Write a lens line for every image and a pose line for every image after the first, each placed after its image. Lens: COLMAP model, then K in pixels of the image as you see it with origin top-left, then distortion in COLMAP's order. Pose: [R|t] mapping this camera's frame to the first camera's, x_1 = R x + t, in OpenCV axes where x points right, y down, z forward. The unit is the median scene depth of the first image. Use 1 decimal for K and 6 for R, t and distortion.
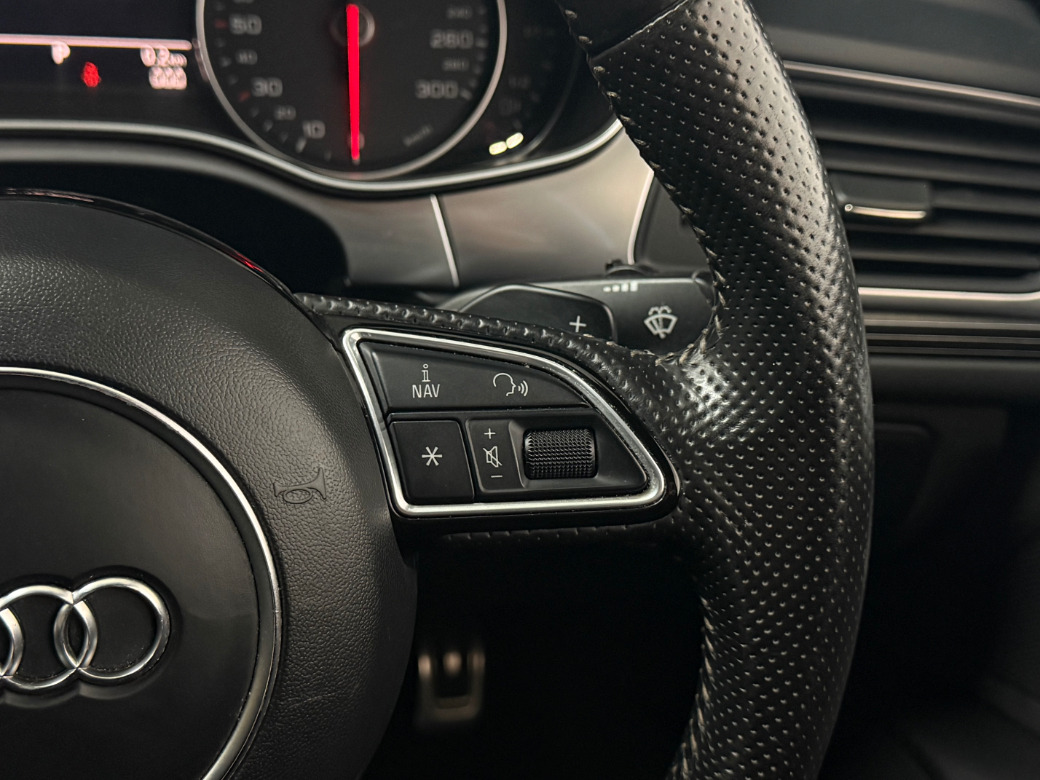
lens RADIAL K [[1453.2, 0, 520.0], [0, 1453.2, 390.0], [0, 0, 1]] dist [0.211621, -0.053366]
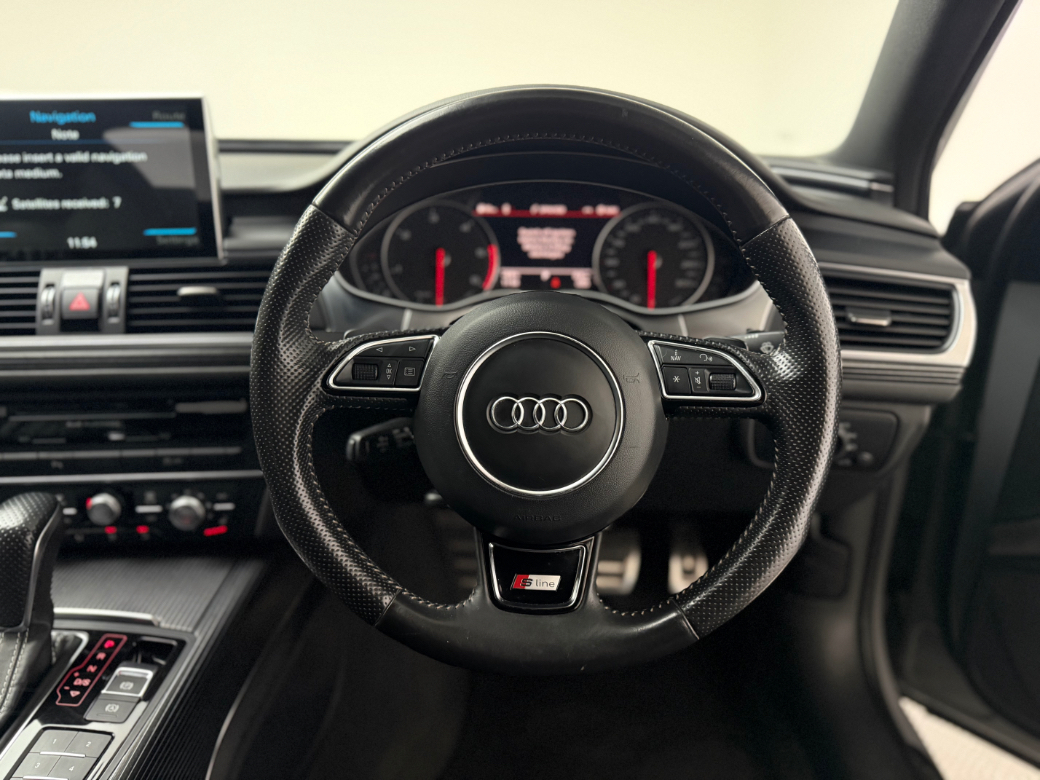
lens RADIAL K [[730.1, 0, 520.0], [0, 730.1, 390.0], [0, 0, 1]] dist [0.007447, 0.006160]
pose [[0.955712, 0.048656, -0.290254, 0.063585], [-0.081162, 0.991568, -0.101022, 0.235166], [0.282892, 0.120106, 0.951602, -0.461342]]
